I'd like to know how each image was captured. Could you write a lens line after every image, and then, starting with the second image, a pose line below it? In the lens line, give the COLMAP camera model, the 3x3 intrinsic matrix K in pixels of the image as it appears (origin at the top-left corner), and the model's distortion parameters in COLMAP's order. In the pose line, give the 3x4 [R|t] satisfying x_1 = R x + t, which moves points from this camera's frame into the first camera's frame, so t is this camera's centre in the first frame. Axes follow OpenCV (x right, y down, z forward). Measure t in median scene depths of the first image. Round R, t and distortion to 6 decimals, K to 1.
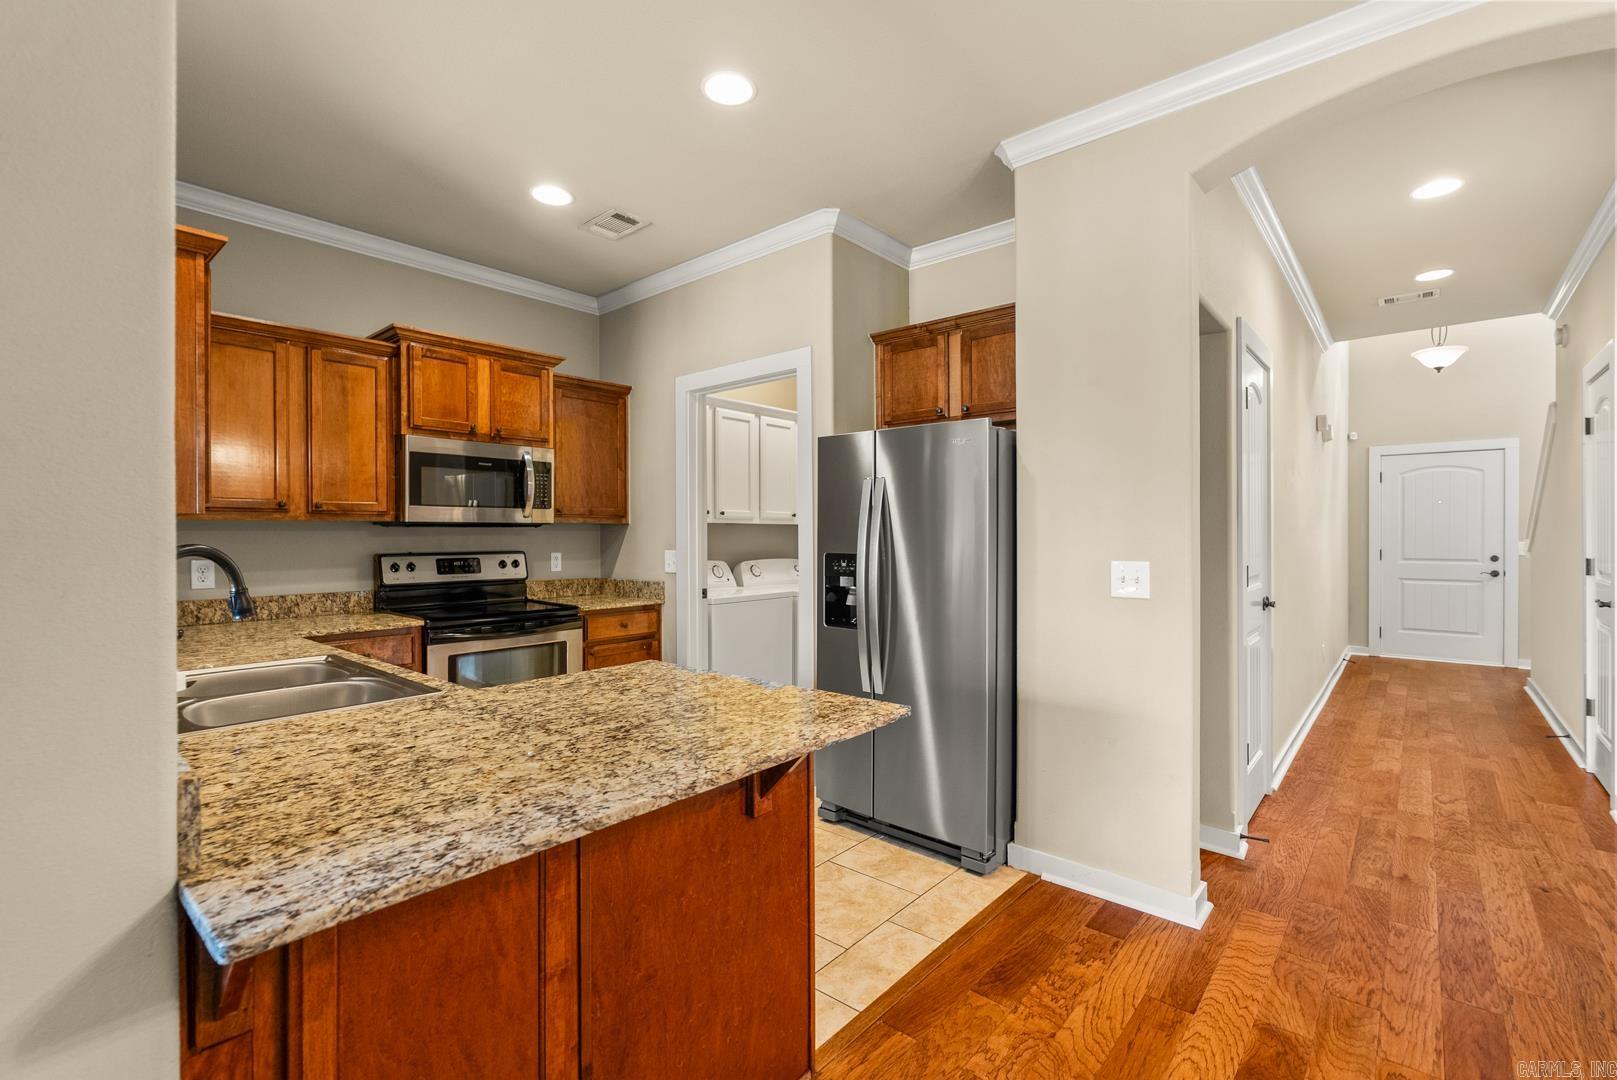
lens RADIAL K [[725.8, 0, 809.7], [0, 725.8, 537.1], [0, 0, 1]] dist [-0.009190, -0.000119]
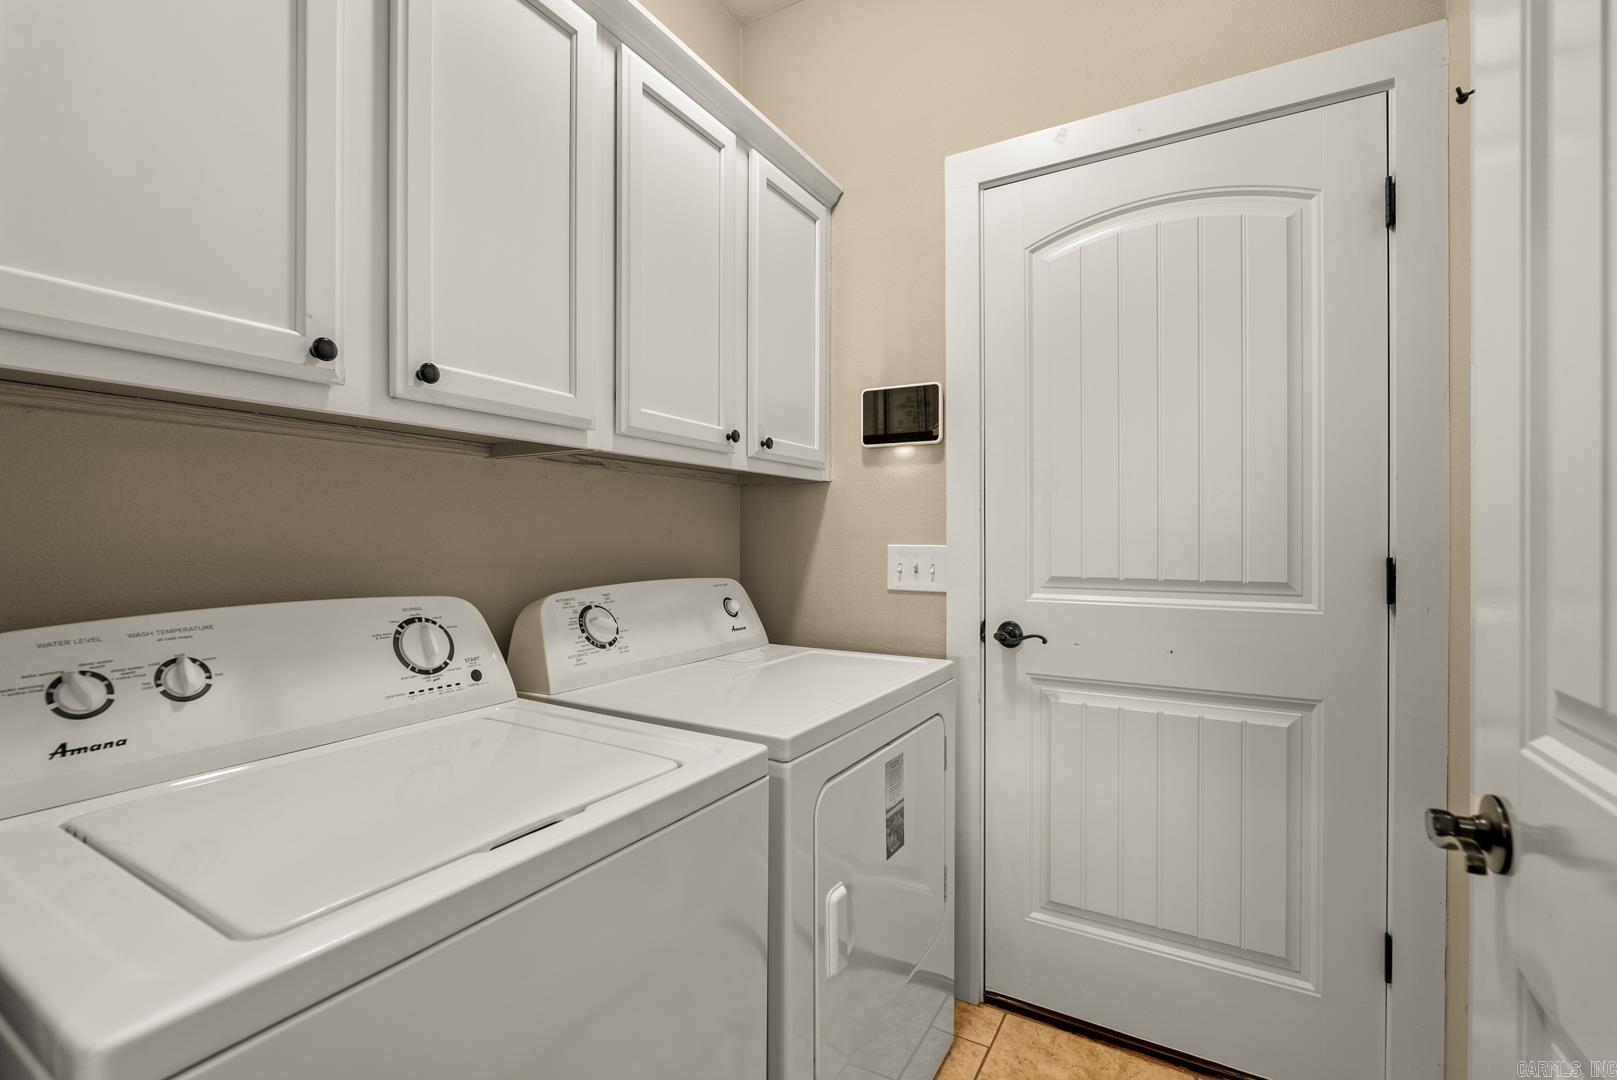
lens RADIAL K [[725.8, 0, 804.5], [0, 725.8, 538.5], [0, 0, 1]] dist [-0.009190, -0.000119]
pose [[0.983057, 0.004442, 0.183248, -0.049952], [-0.003852, 0.999986, -0.003574, 0.013465], [-0.183262, 0.002807, 0.983060, 0.742639]]
